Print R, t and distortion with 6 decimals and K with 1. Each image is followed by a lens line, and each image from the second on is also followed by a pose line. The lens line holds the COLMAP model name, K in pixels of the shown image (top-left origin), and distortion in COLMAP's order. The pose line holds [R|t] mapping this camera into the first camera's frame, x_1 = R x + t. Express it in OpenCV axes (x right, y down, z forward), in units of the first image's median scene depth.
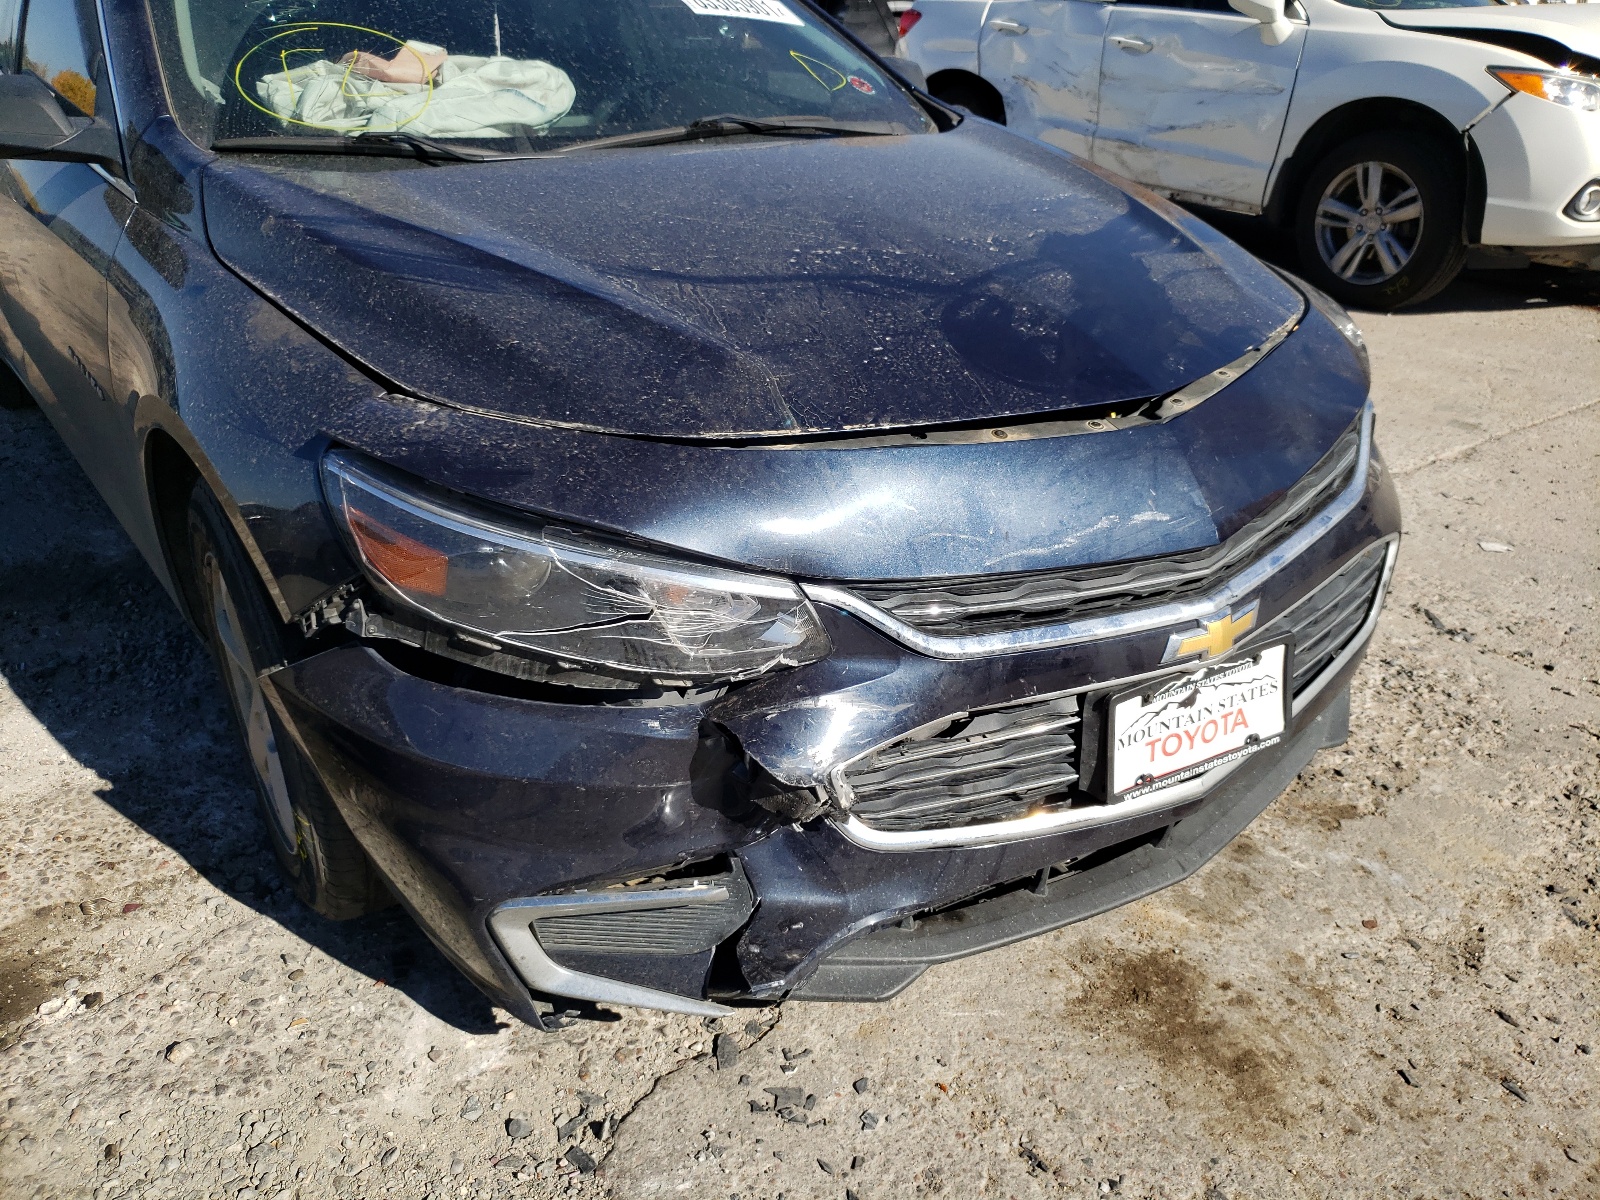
lens RADIAL K [[1281.9, 0, 800.0], [0, 1281.9, 600.0], [0, 0, 1]] dist [0.008451, 0.000025]
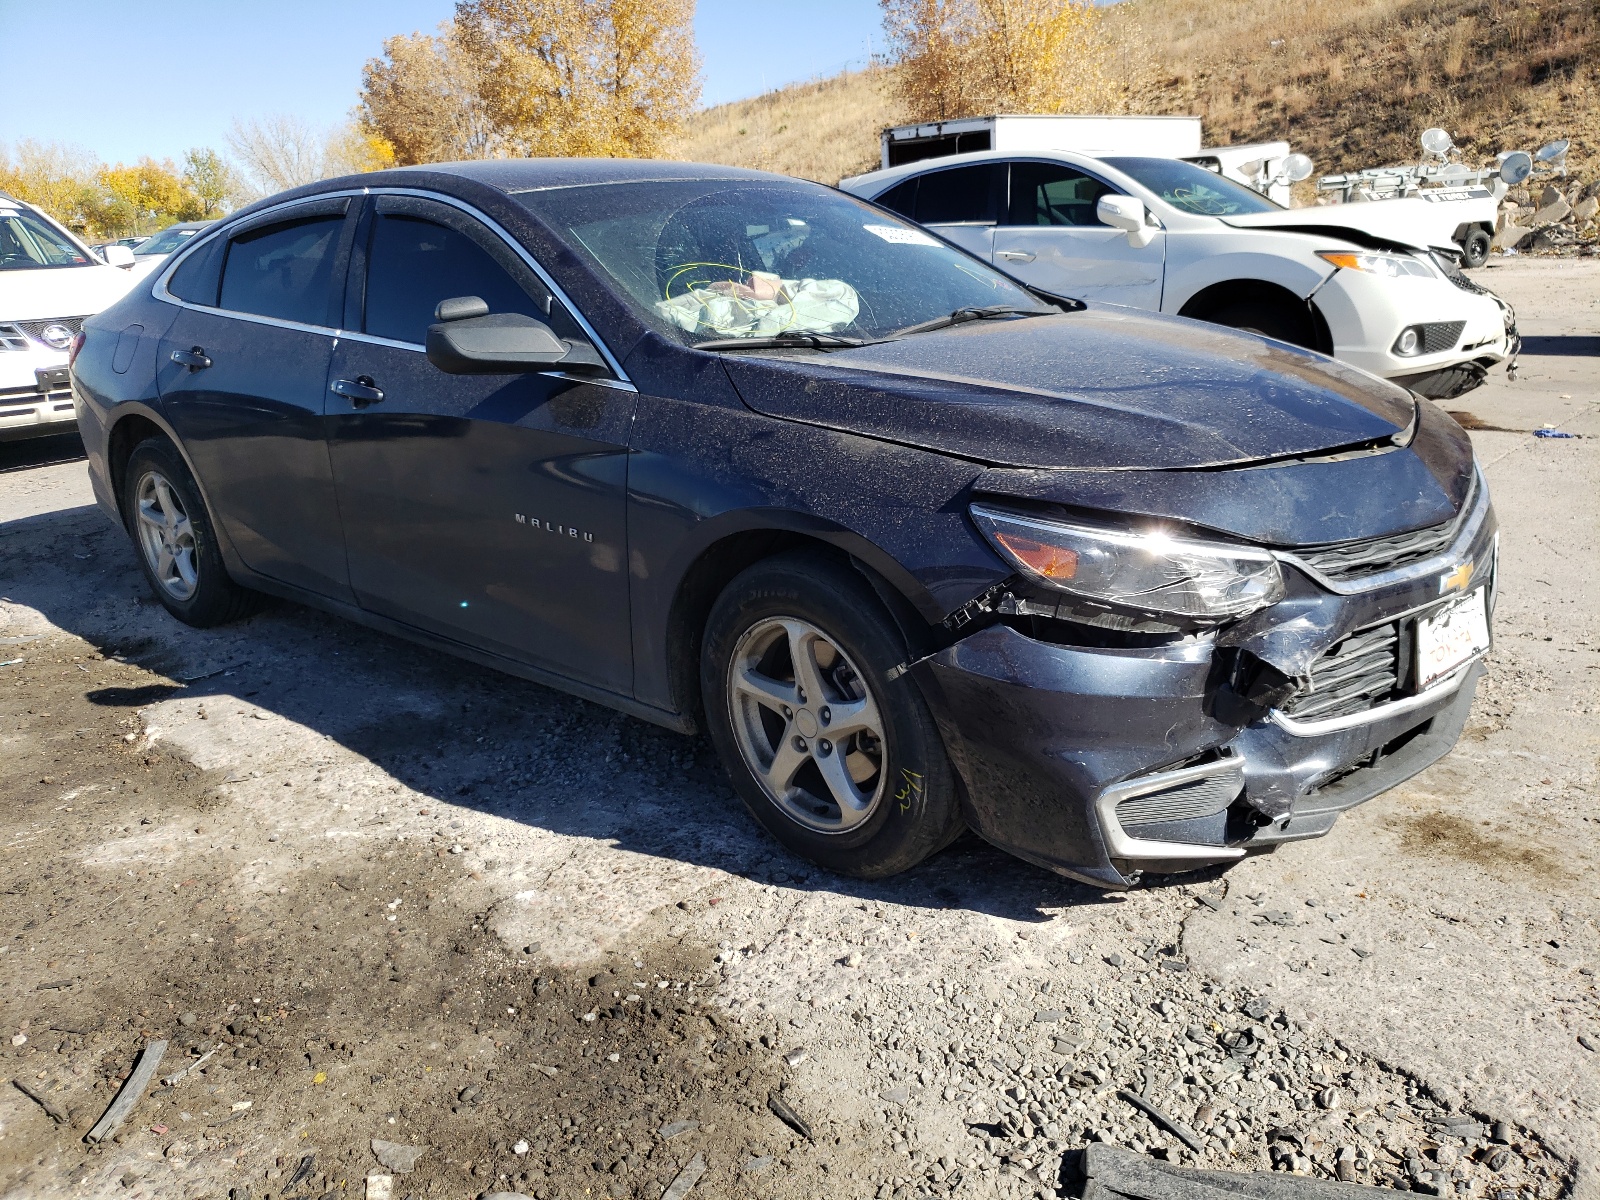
lens RADIAL K [[1295.3, 0, 800.0], [0, 1295.3, 600.0], [0, 0, 1]] dist [-0.006975, -0.005629]
pose [[0.978428, -0.118160, 0.169458, -0.731410], [0.144967, 0.977110, -0.155696, 0.183042], [-0.147182, 0.176903, 0.973161, -0.414578]]
